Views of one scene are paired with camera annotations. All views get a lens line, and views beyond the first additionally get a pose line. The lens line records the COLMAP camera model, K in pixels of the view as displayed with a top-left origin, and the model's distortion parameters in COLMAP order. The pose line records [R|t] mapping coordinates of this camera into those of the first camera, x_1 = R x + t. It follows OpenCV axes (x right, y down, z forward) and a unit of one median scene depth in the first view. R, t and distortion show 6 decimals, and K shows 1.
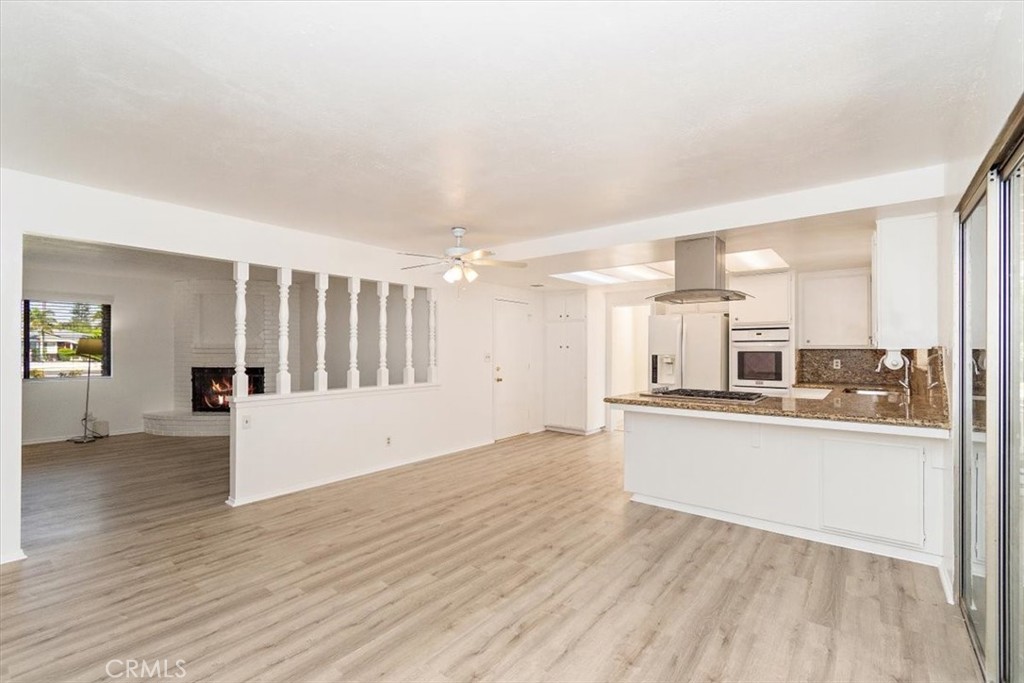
lens RADIAL K [[451.5, 0, 511.7], [0, 451.5, 348.4], [0, 0, 1]] dist [0.004248, -0.002096]
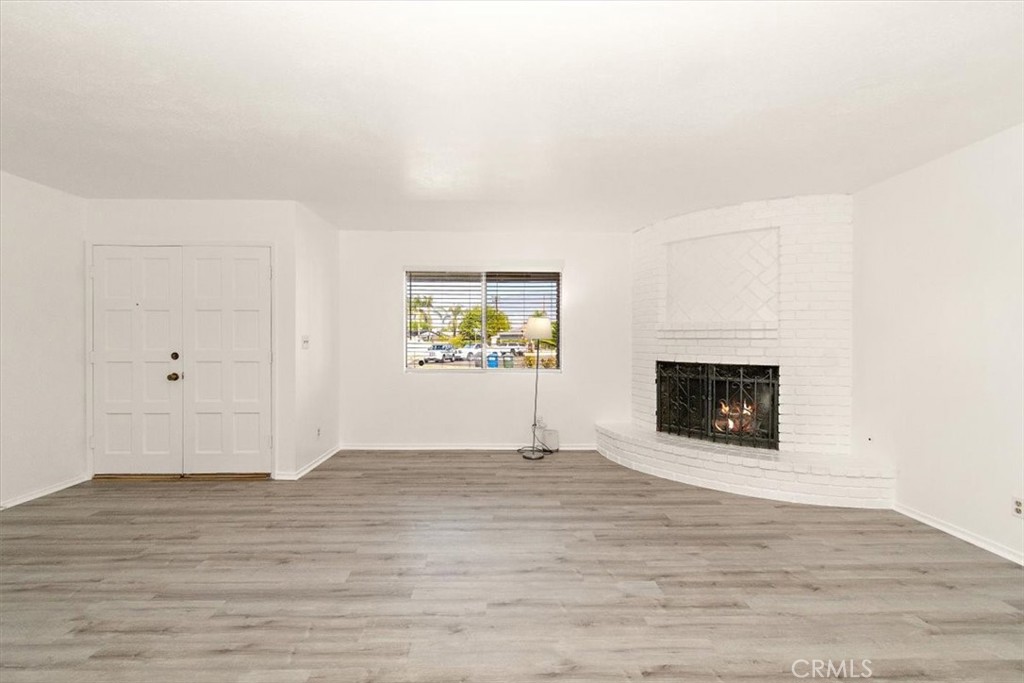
lens RADIAL K [[464.9, 0, 509.2], [0, 464.9, 341.2], [0, 0, 1]] dist [0.004579, -0.002926]
pose [[0.635895, 0.004472, -0.771762, -0.490332], [-0.004648, 0.999987, 0.001965, 0.021322], [0.771761, 0.002338, 0.635908, 0.622555]]
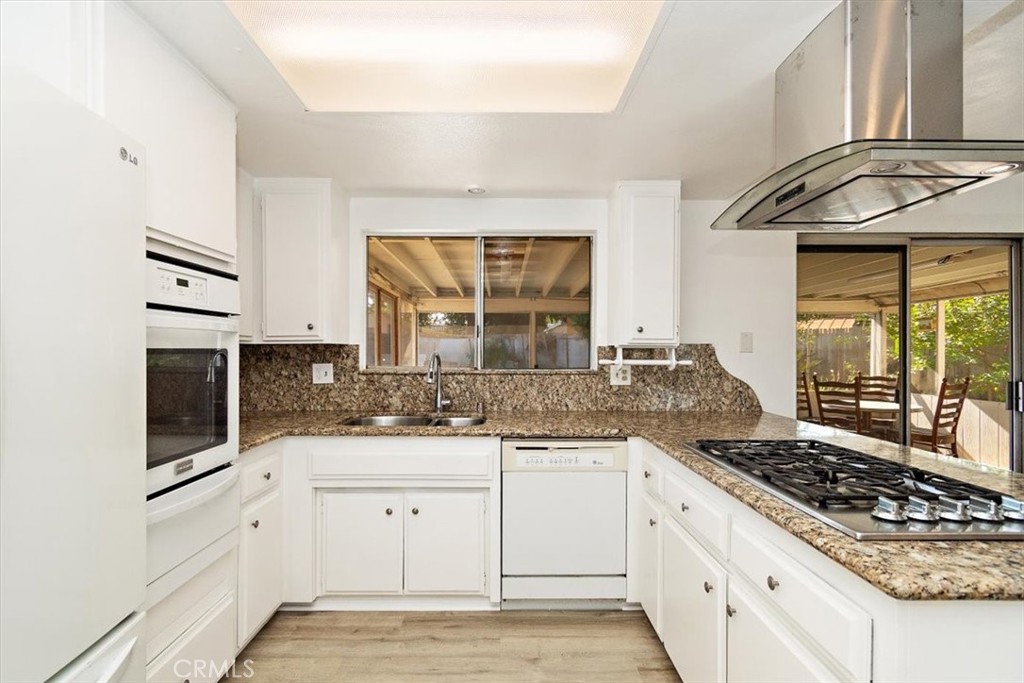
lens RADIAL K [[464.9, 0, 505.9], [0, 464.9, 351.6], [0, 0, 1]] dist [0.004579, -0.002926]
pose [[-0.627537, -0.004759, 0.778572, 0.230733], [-0.005366, 0.999984, 0.001787, 0.007573], [-0.778568, -0.003056, -0.627553, 1.095797]]
